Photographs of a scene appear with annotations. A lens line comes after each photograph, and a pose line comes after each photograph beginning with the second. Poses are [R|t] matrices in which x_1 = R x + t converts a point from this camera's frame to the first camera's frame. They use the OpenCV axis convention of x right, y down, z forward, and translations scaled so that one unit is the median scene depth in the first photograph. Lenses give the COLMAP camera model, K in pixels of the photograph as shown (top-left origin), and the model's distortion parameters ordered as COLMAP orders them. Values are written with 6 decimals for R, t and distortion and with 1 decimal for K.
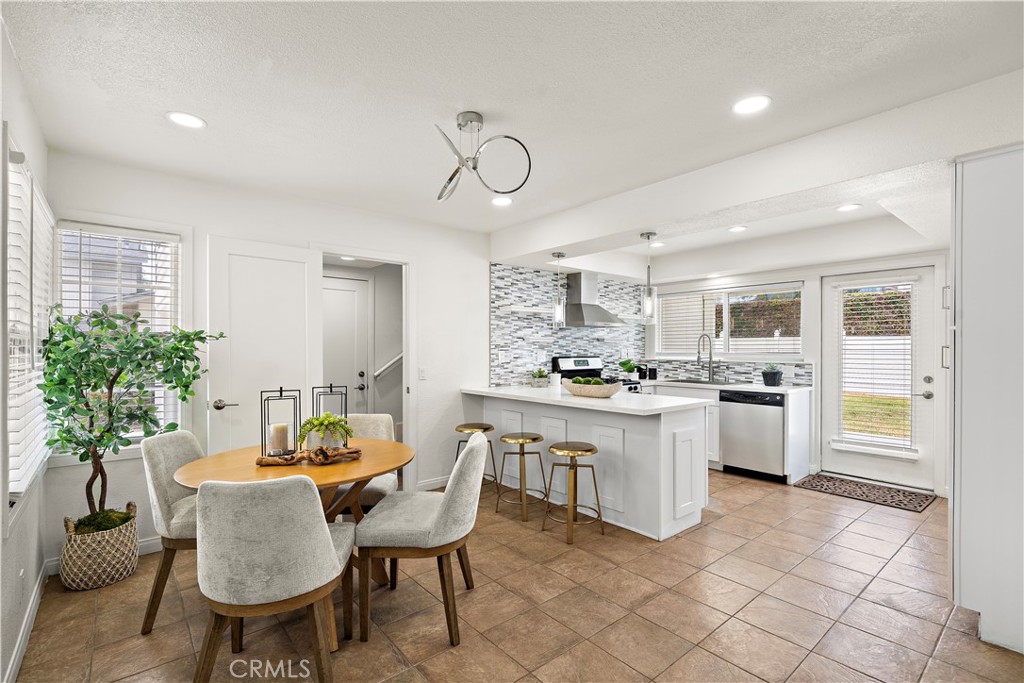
lens RADIAL K [[461.9, 0, 502.9], [0, 461.9, 351.9], [0, 0, 1]] dist [-0.000701, 0.000325]
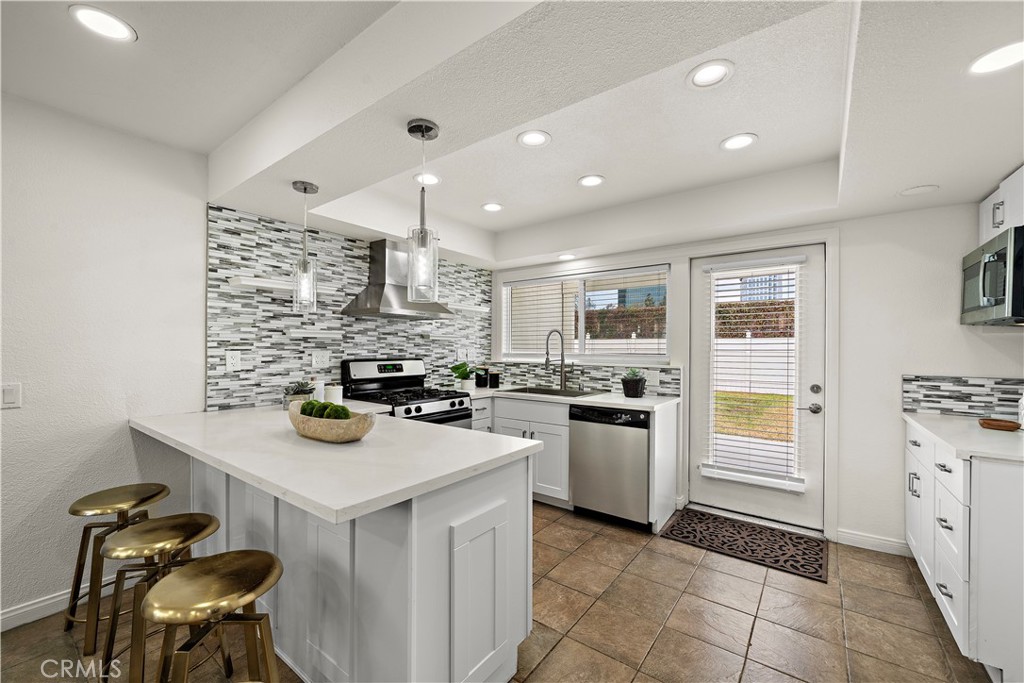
lens RADIAL K [[417.9, 0, 510.4], [0, 417.9, 345.0], [0, 0, 1]] dist [-0.003243, 0.000375]
pose [[0.970777, 0.003614, 0.239955, 0.219868], [-0.000169, 0.999897, -0.014378, -0.002697], [-0.239982, 0.013917, 0.970678, 0.378687]]
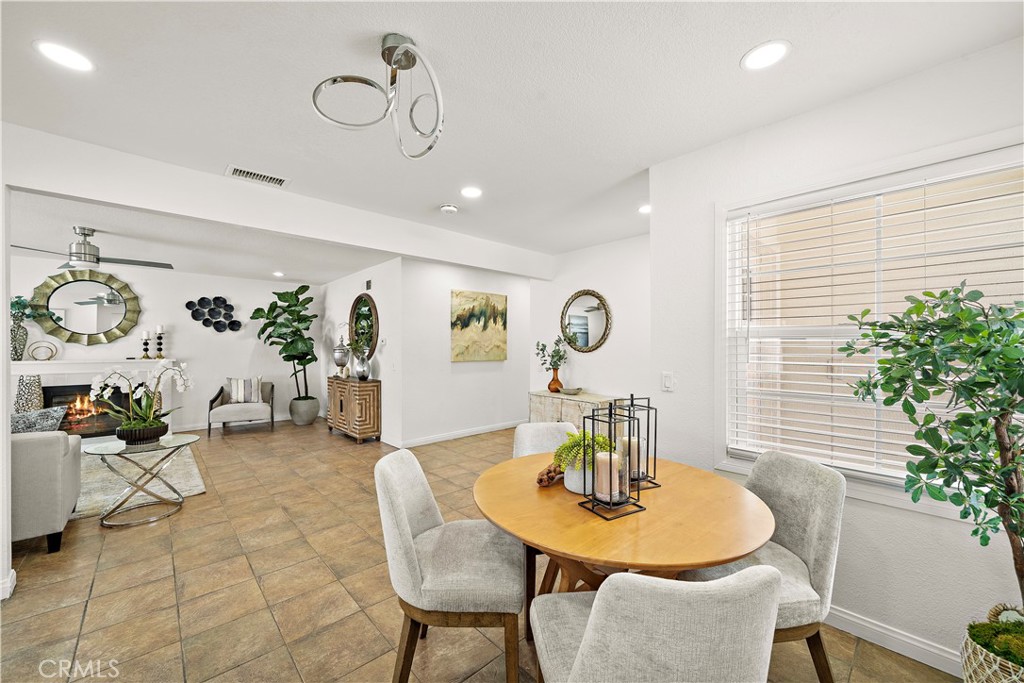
lens RADIAL K [[391.6, 0, 515.0], [0, 391.6, 351.5], [0, 0, 1]] dist [-0.002379, -0.000096]
pose [[-0.997747, -0.004689, -0.066918, -0.106934], [-0.006237, 0.999717, 0.022940, -0.010053], [0.066792, 0.023306, -0.997495, 0.802080]]
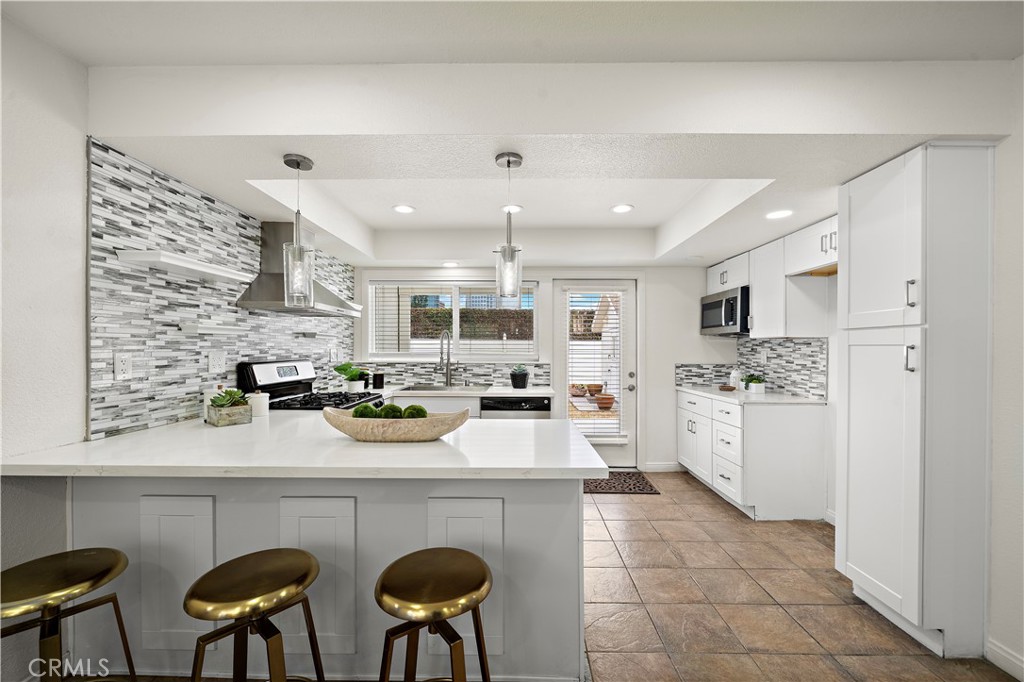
lens RADIAL K [[417.9, 0, 519.4], [0, 417.9, 347.7], [0, 0, 1]] dist [-0.003243, 0.000375]
pose [[0.637392, 0.002133, 0.770536, -0.067510], [0.004128, 0.999972, -0.006183, -0.002885], [-0.770528, 0.007122, 0.637366, 0.464446]]
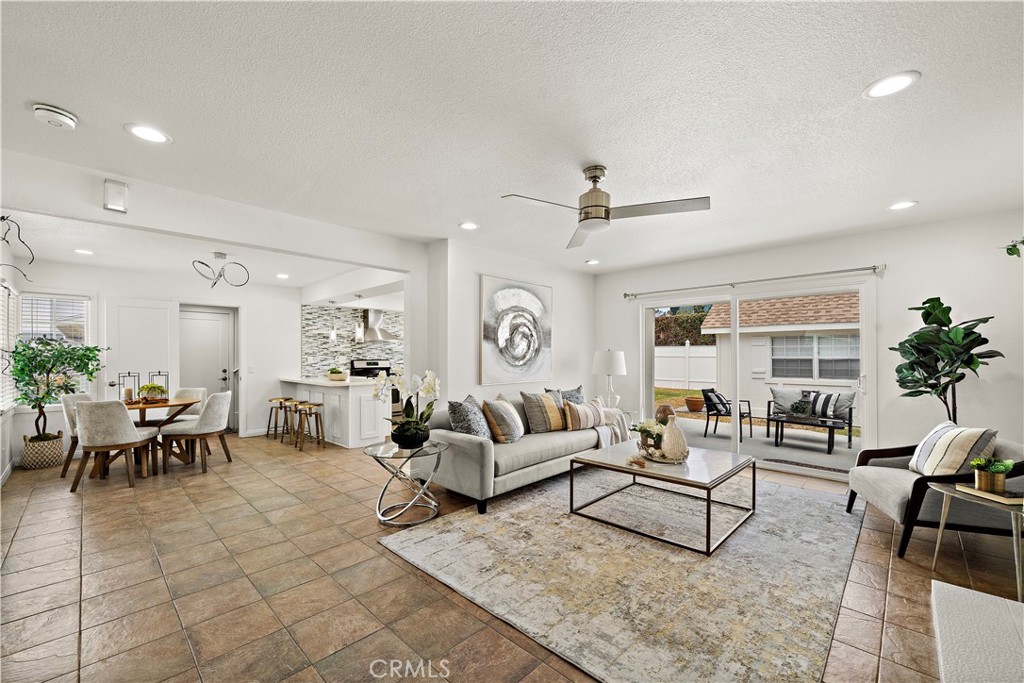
lens RADIAL K [[417.9, 0, 498.4], [0, 417.9, 359.4], [0, 0, 1]] dist [-0.003243, 0.000375]
pose [[0.995951, -0.006649, 0.089656, 0.540760], [0.006882, 0.999974, -0.002295, 0.016715], [-0.089638, 0.002903, 0.995970, -0.566331]]
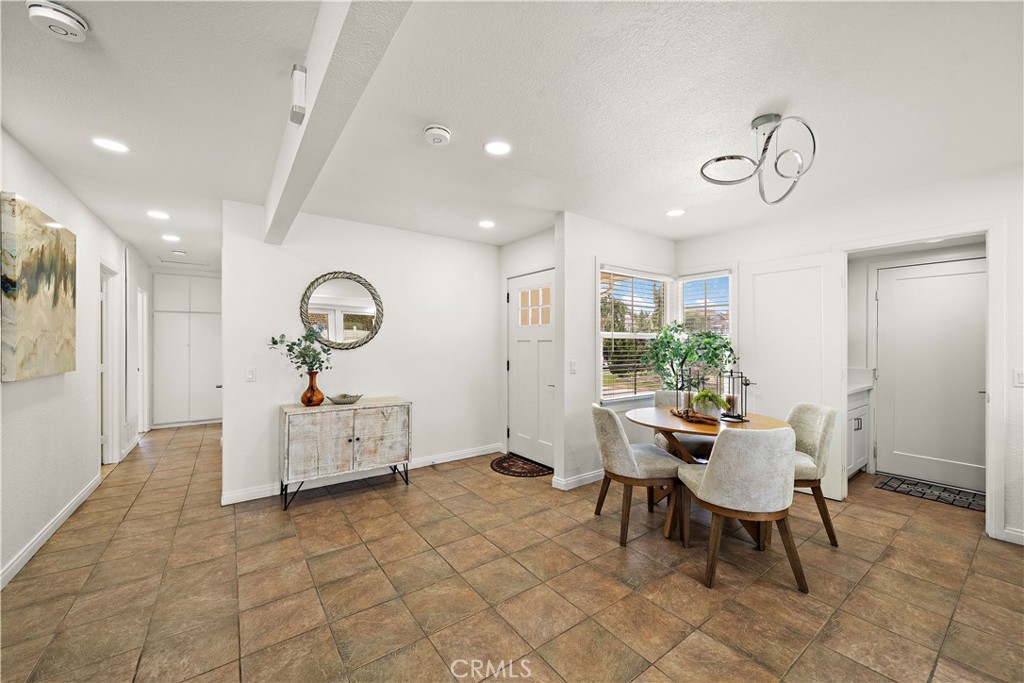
lens RADIAL K [[391.6, 0, 520.5], [0, 391.6, 340.4], [0, 0, 1]] dist [-0.002379, -0.000096]
pose [[-0.056321, -0.008414, -0.998377, 0.408800], [-0.008150, 0.999935, -0.007967, -0.000358], [0.998379, 0.007688, -0.056386, 0.239360]]
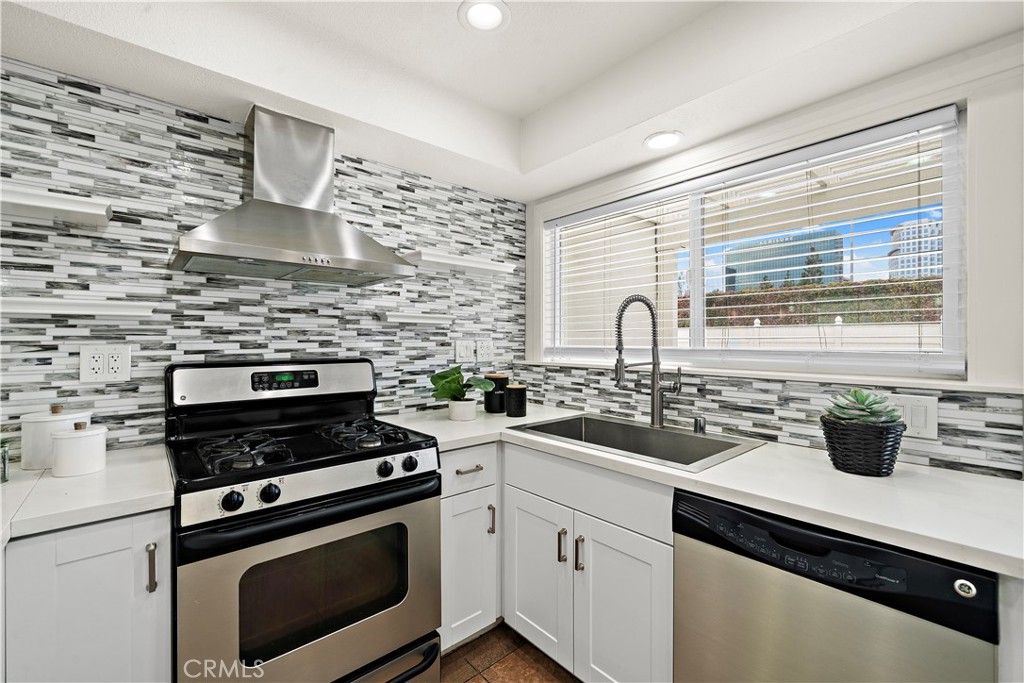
lens RADIAL K [[433.4, 0, 510.8], [0, 433.4, 338.5], [0, 0, 1]] dist [-0.007720, 0.001357]
pose [[0.999292, -0.003651, 0.037446, 0.368203], [0.004158, 0.999901, -0.013455, -0.002293], [-0.037393, 0.013601, 0.999208, 0.755995]]
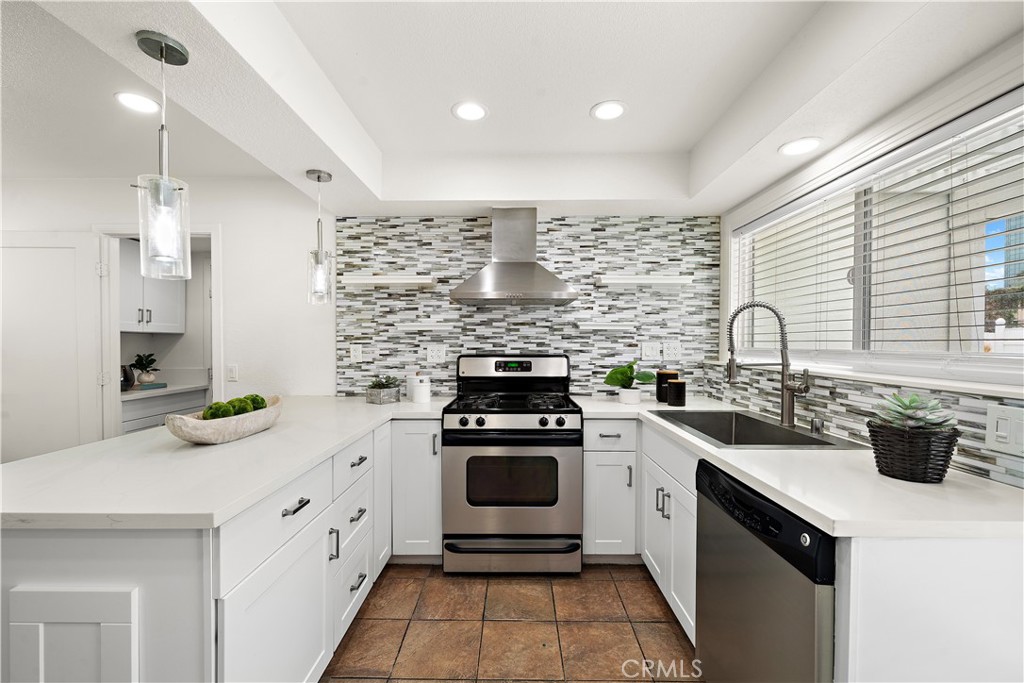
lens RADIAL K [[417.9, 0, 505.5], [0, 417.9, 349.1], [0, 0, 1]] dist [-0.003243, 0.000375]
pose [[0.765871, 0.007579, -0.642949, 0.560751], [-0.003477, 0.999965, 0.007646, -0.001357], [0.642984, -0.003621, 0.765871, 0.672089]]
